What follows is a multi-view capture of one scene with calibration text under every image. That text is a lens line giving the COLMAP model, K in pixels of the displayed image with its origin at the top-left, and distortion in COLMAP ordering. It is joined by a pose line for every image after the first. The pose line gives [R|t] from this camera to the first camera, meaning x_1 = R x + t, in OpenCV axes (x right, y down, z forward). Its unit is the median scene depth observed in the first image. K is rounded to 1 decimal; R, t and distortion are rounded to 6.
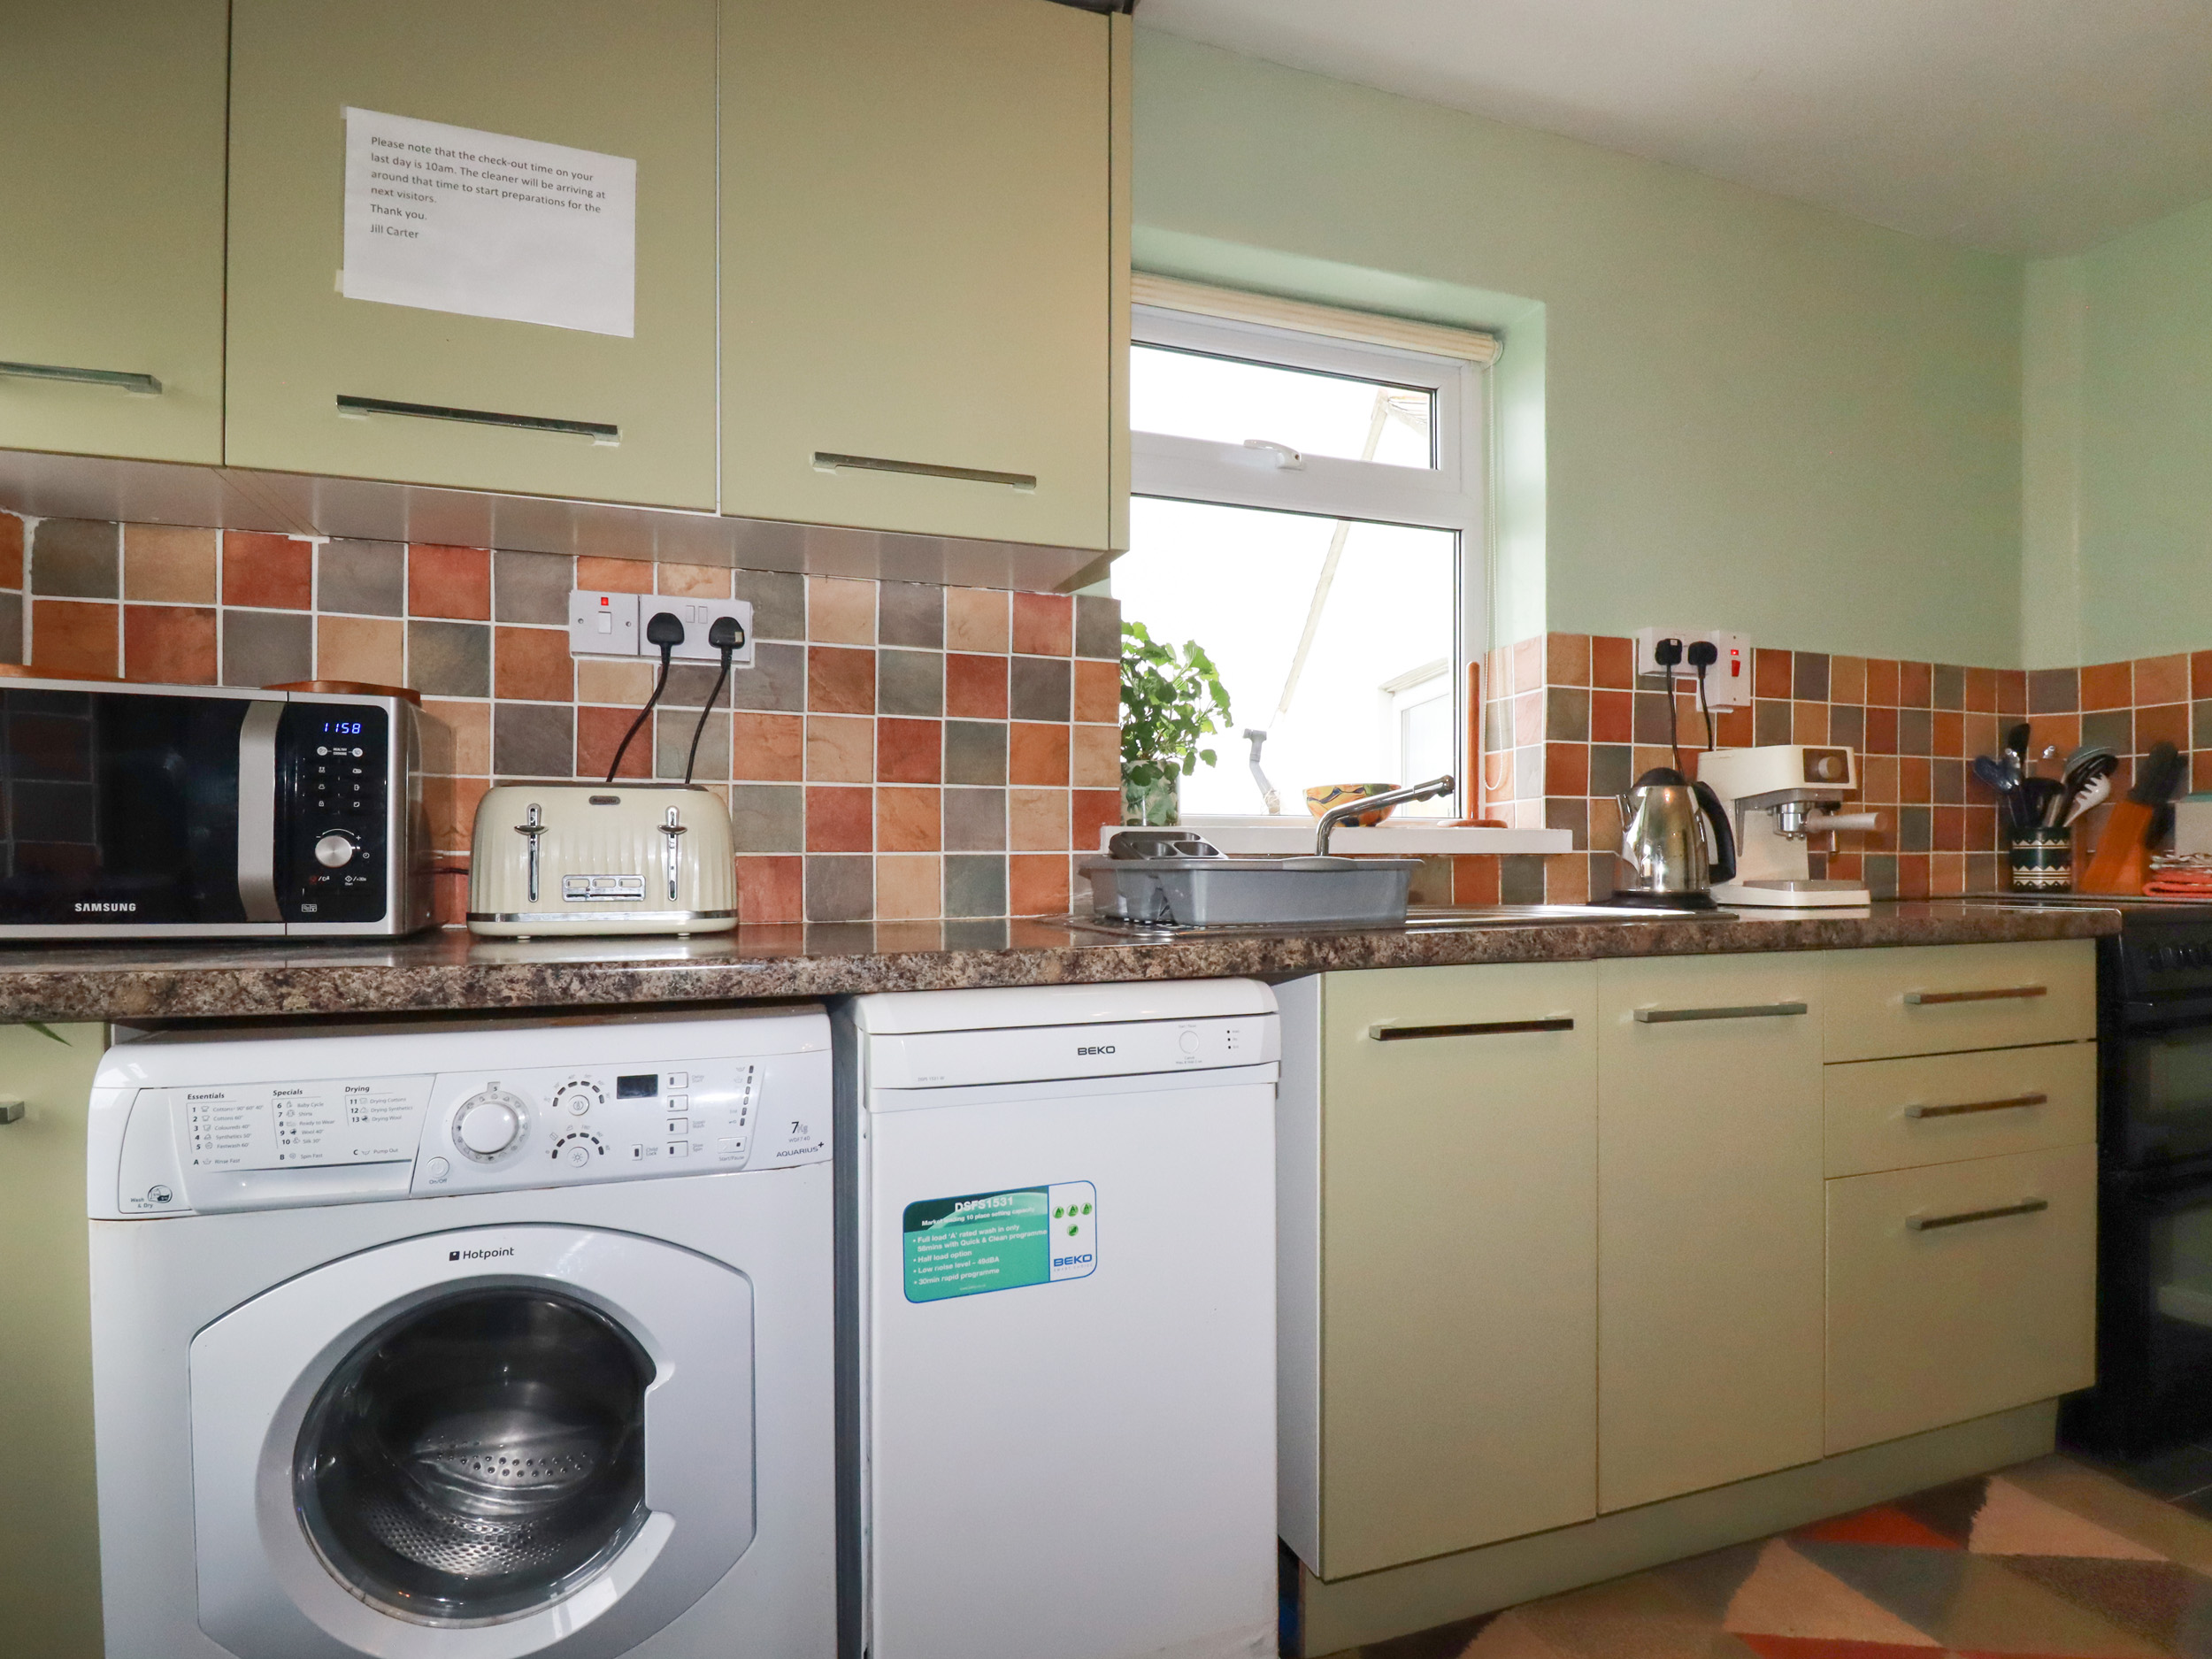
lens RADIAL K [[1175.1, 0, 1105.7], [0, 1175.1, 856.4], [0, 0, 1]] dist [0.005664, -0.011472]
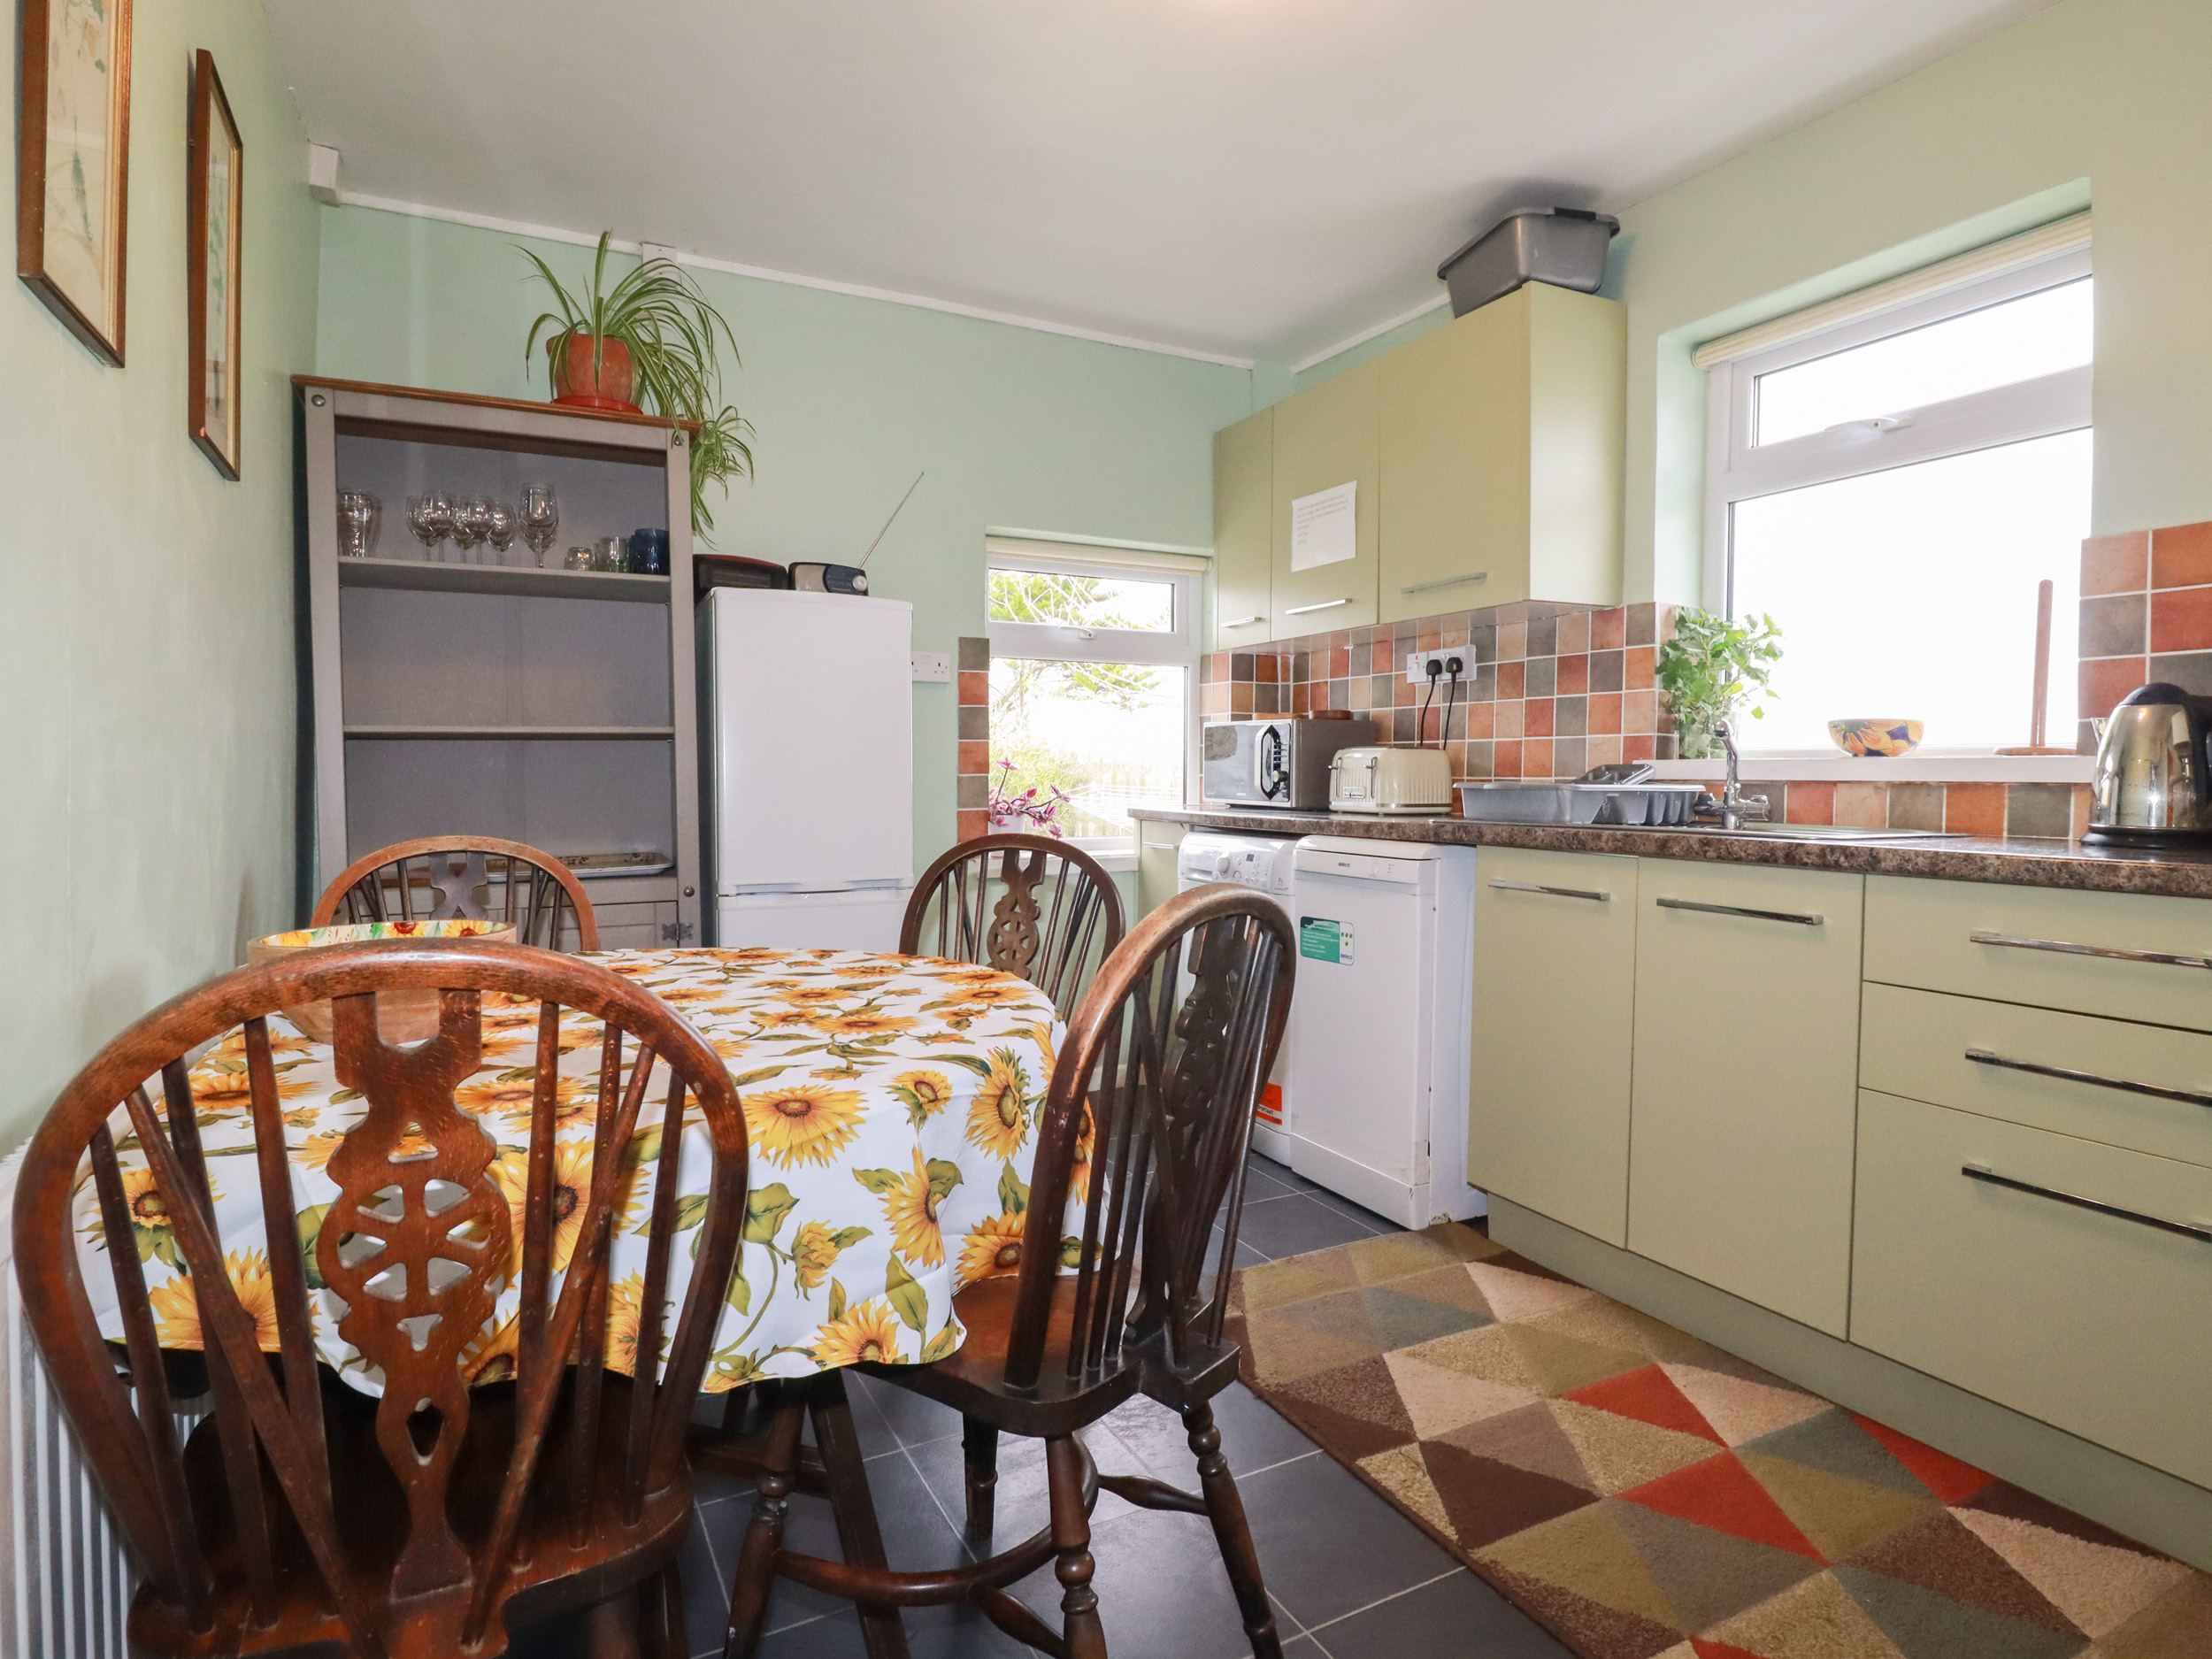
lens RADIAL K [[1157.2, 0, 1112.7], [0, 1157.2, 813.0], [0, 0, 1]] dist [0.003817, -0.015210]
pose [[0.125347, 0.035183, -0.991489, 1.528523], [-0.005015, 0.999381, 0.034829, -0.007948], [0.992100, 0.000606, 0.125446, 0.192008]]
